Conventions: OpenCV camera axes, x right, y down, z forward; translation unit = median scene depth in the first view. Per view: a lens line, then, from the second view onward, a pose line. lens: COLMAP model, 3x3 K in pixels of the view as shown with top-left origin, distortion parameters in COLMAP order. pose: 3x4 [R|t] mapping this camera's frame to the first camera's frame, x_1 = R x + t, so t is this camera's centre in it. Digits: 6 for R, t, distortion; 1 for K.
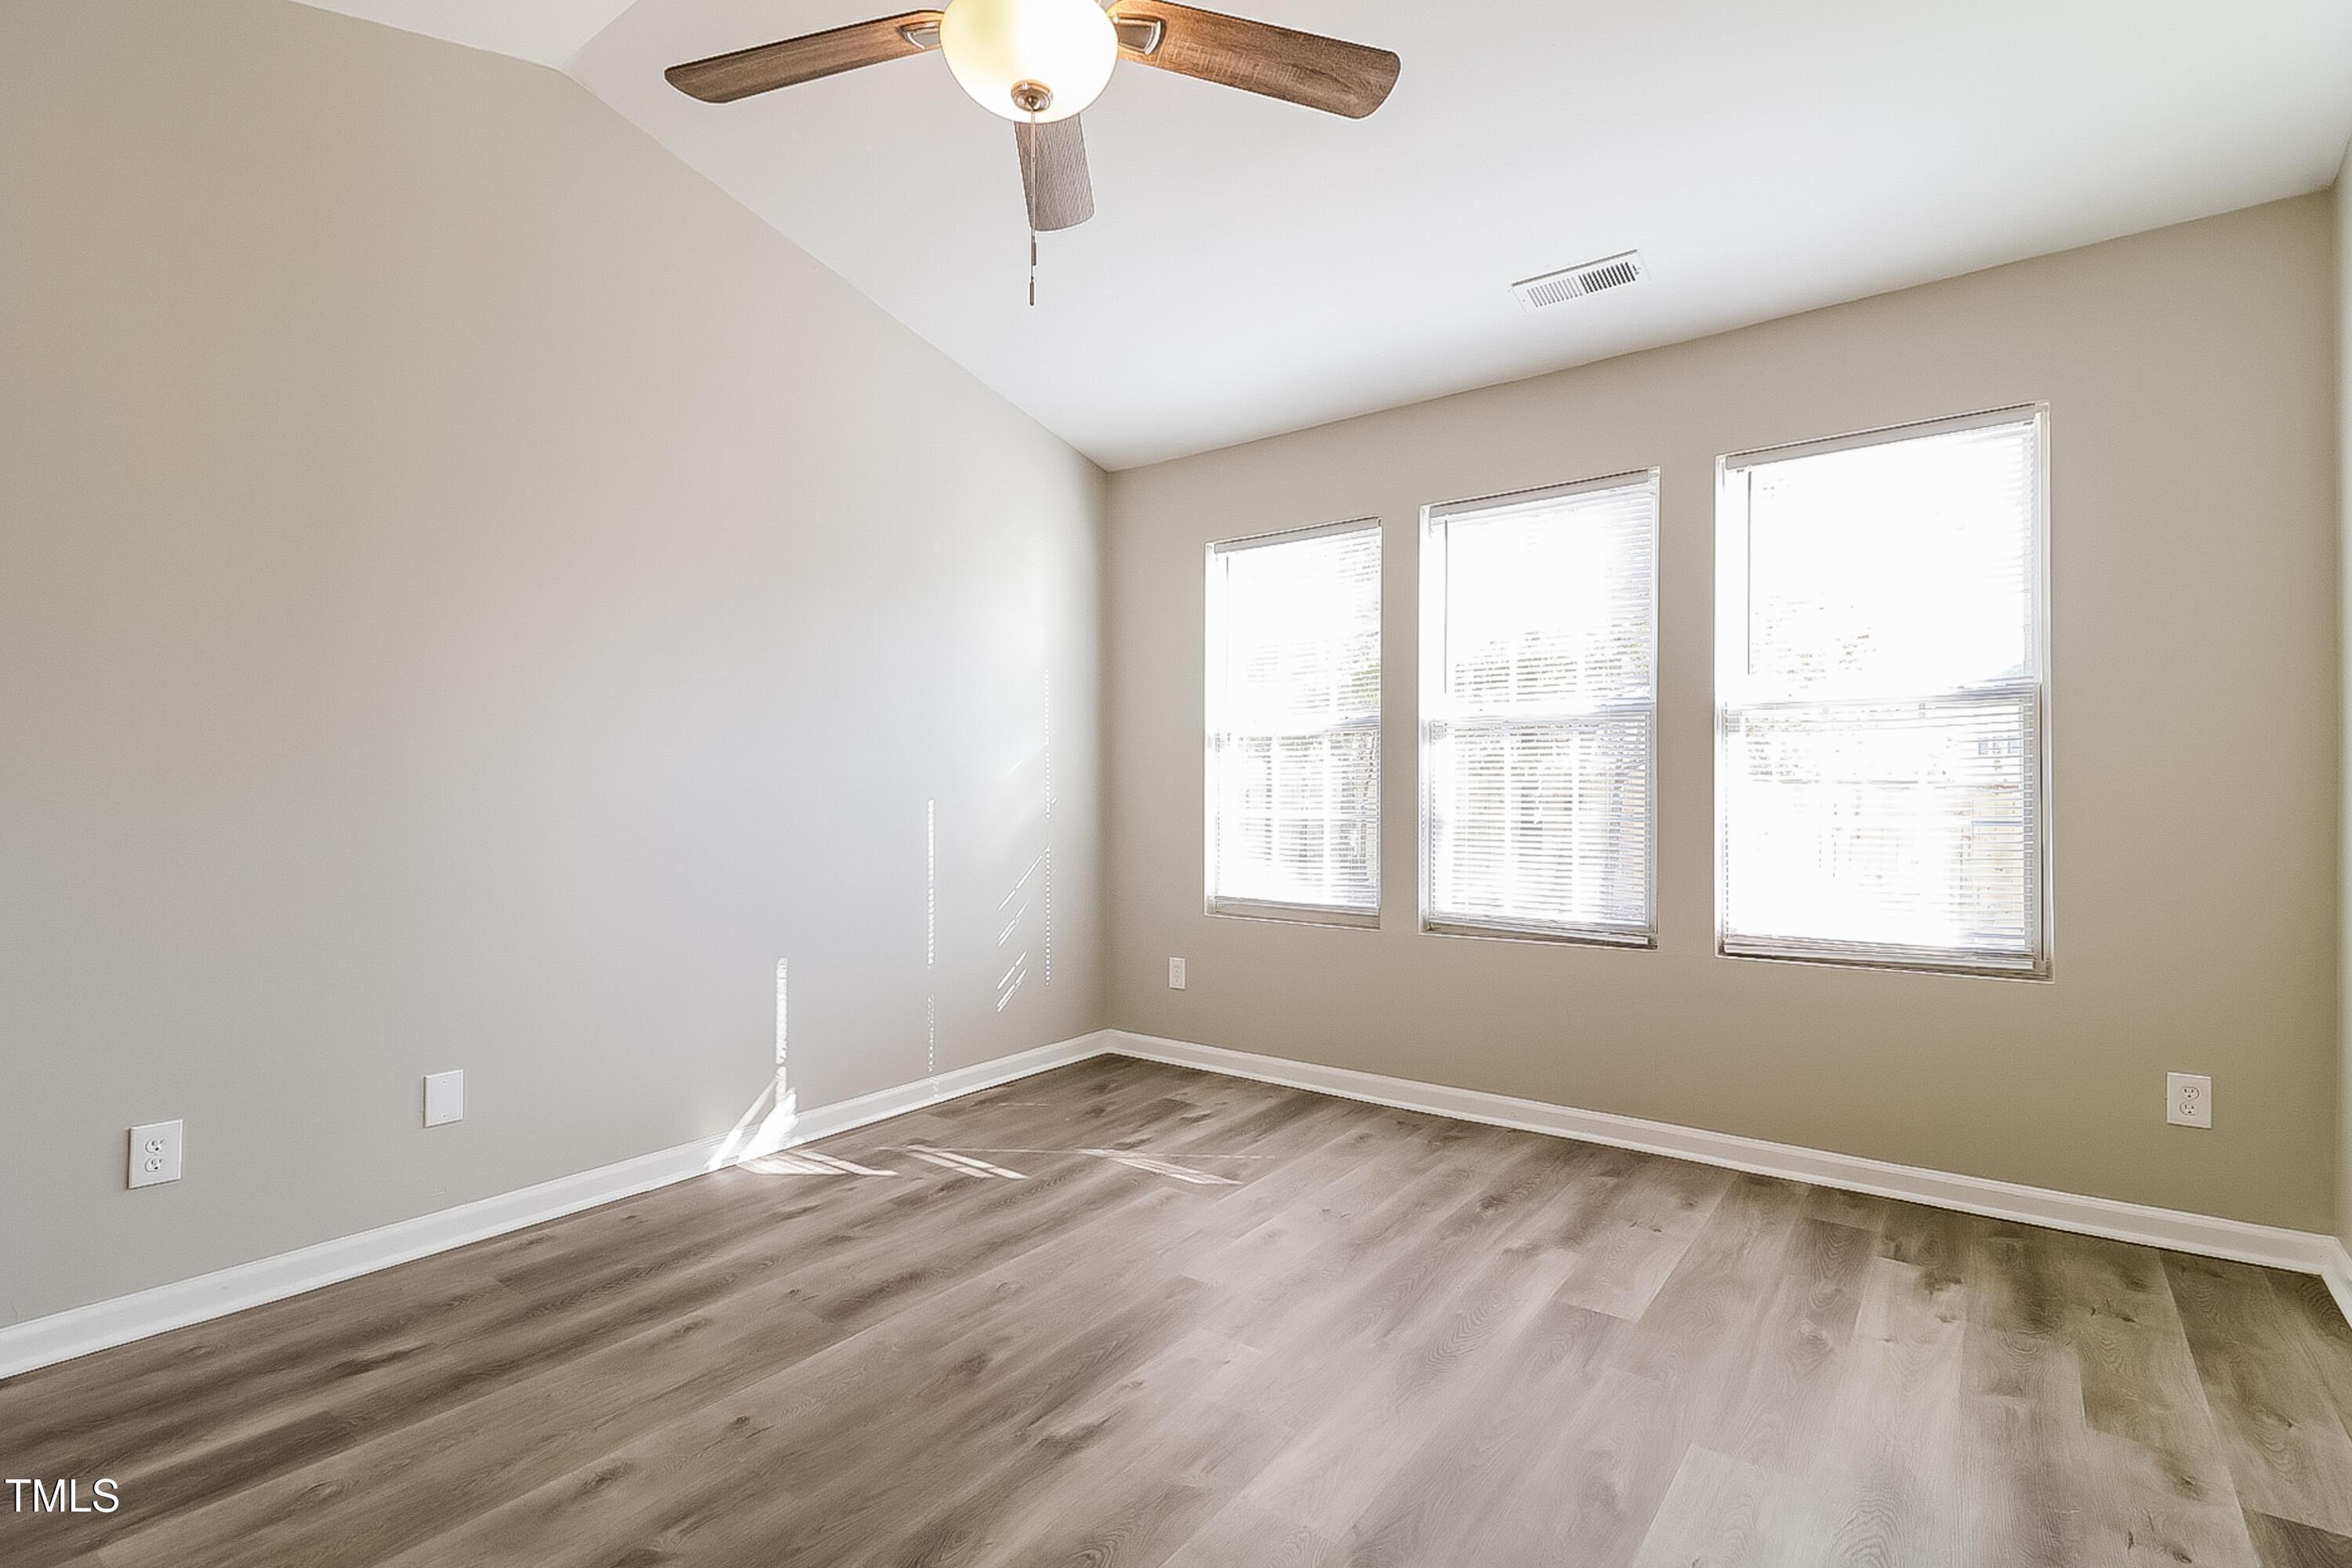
lens RADIAL K [[1120.8, 0, 1172.5], [0, 1120.8, 784.8], [0, 0, 1]] dist [0.023728, -0.006172]
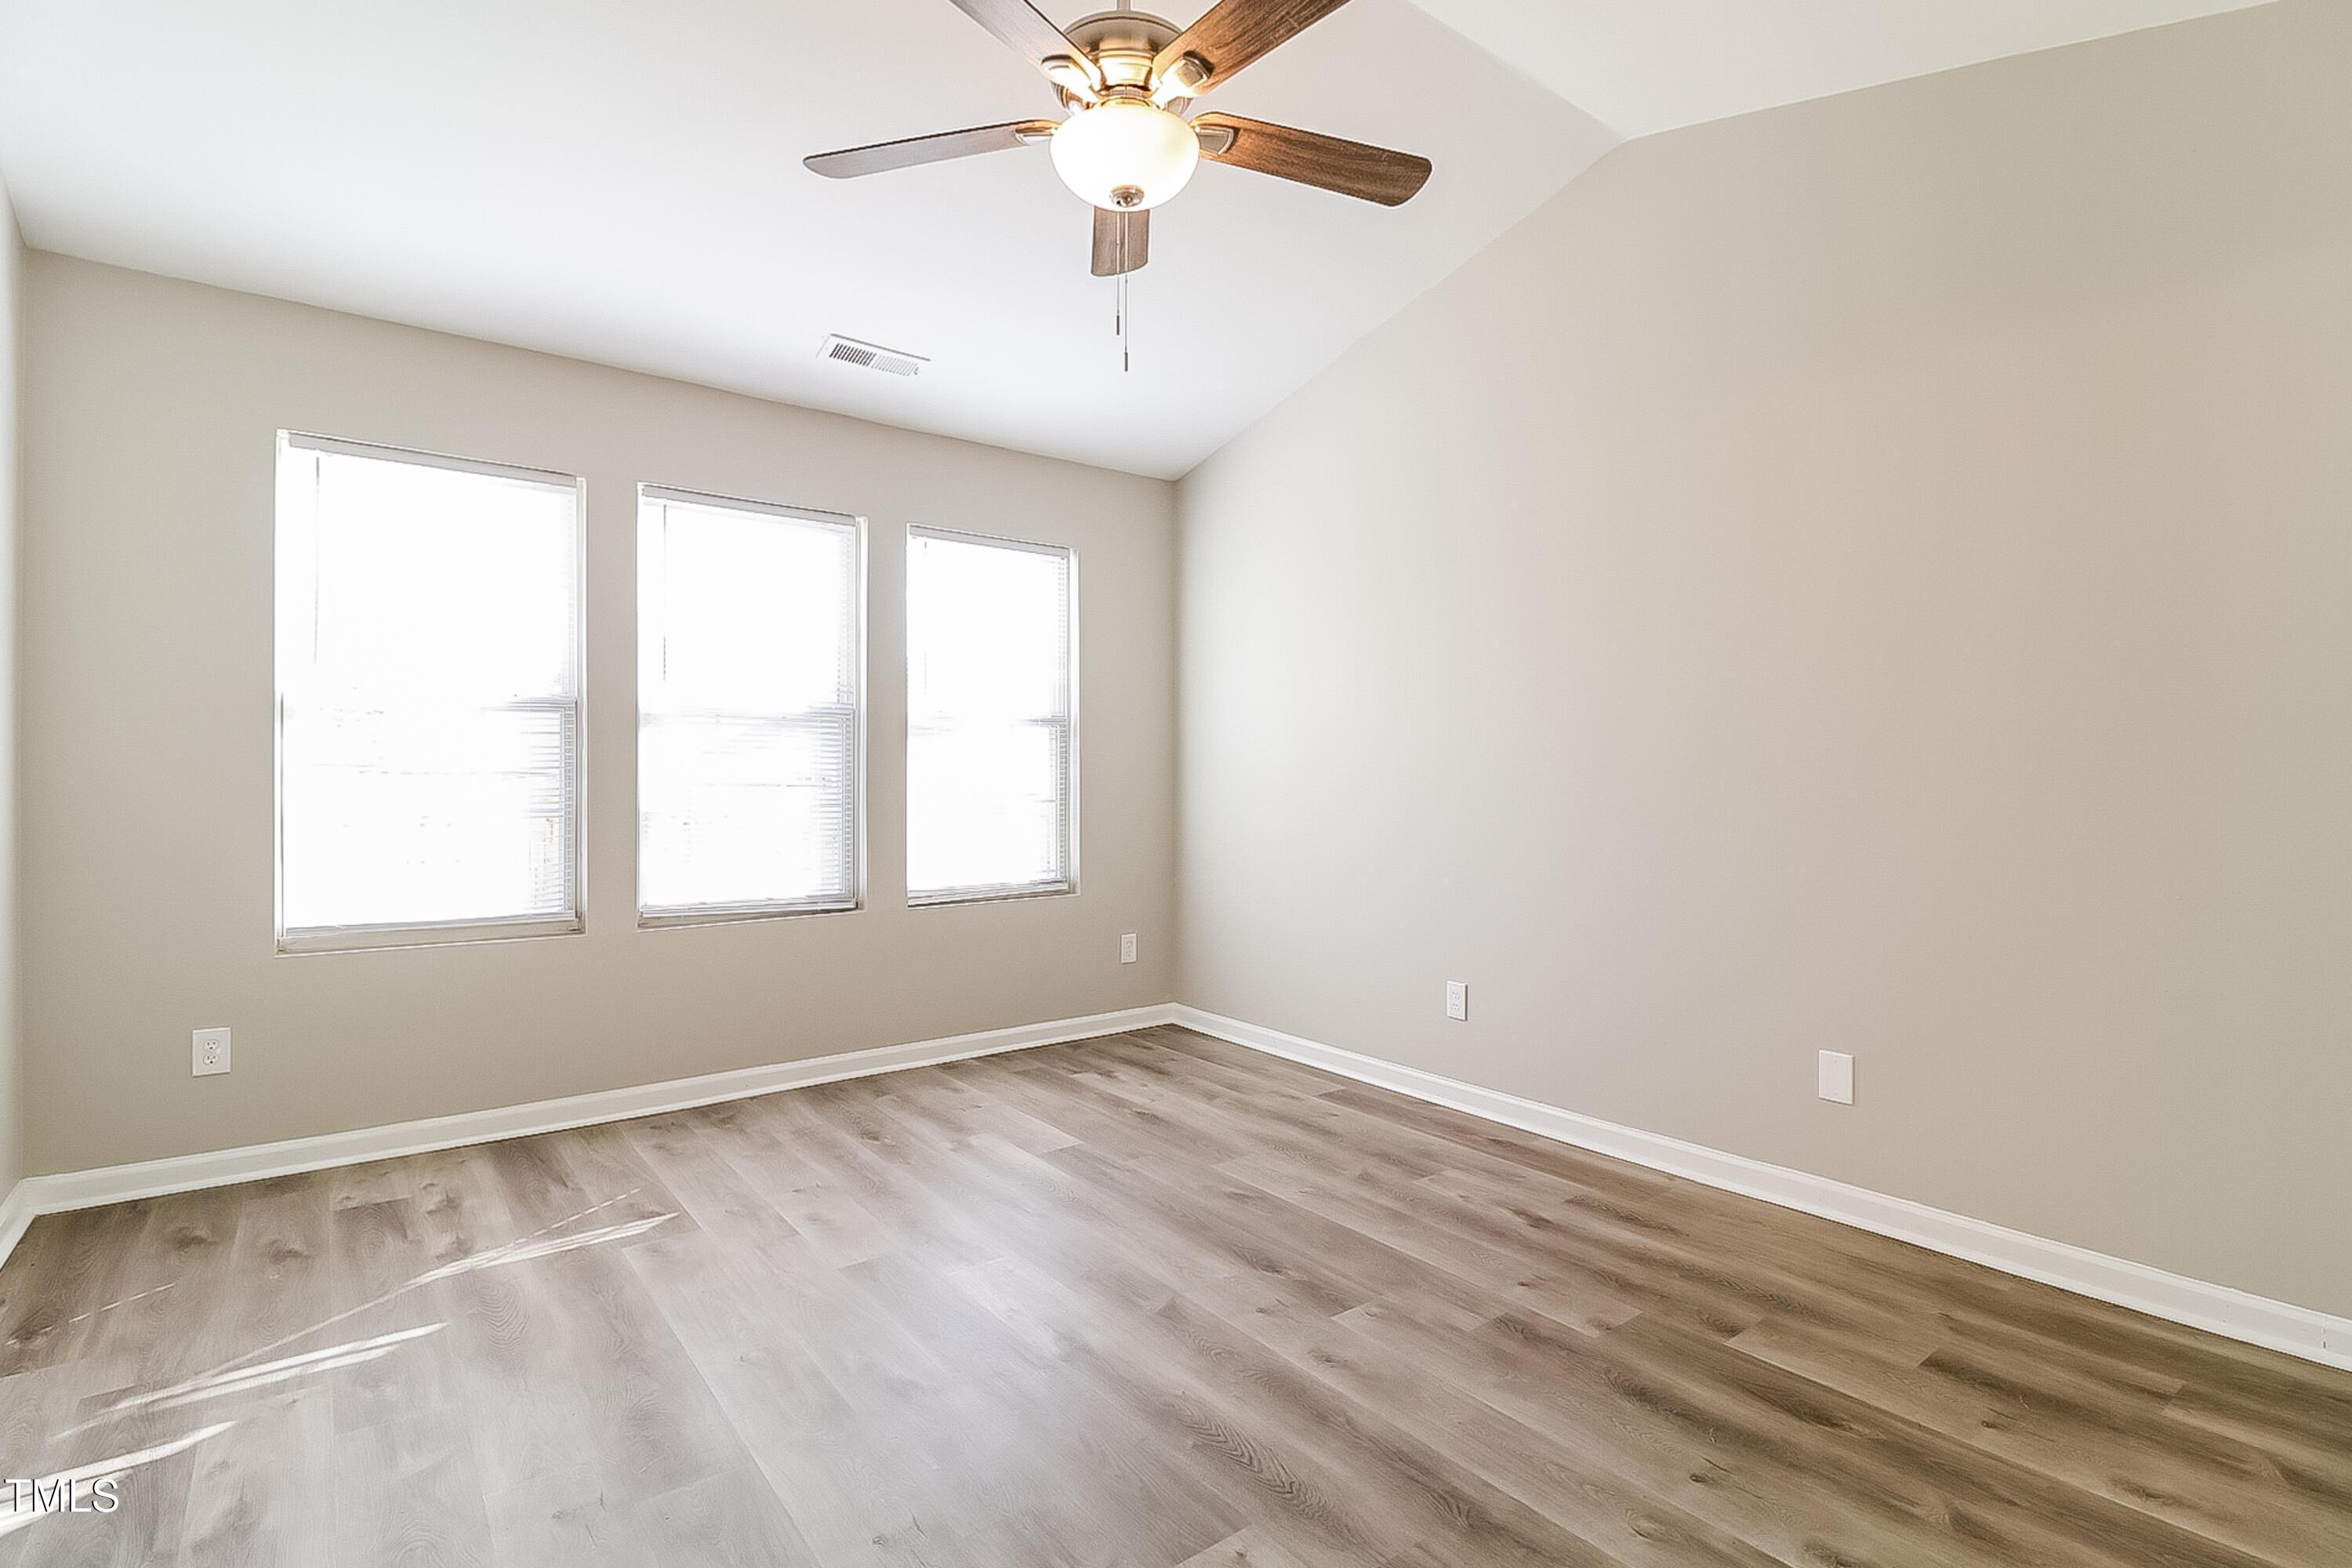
lens RADIAL K [[1120.8, 0, 1172.1], [0, 1120.8, 782.6], [0, 0, 1]] dist [0.023728, -0.006172]
pose [[0.264579, 0.005449, 0.964349, -0.665218], [-0.000158, 0.999984, -0.005607, 0.014422], [-0.964364, 0.001331, 0.264576, 0.355153]]
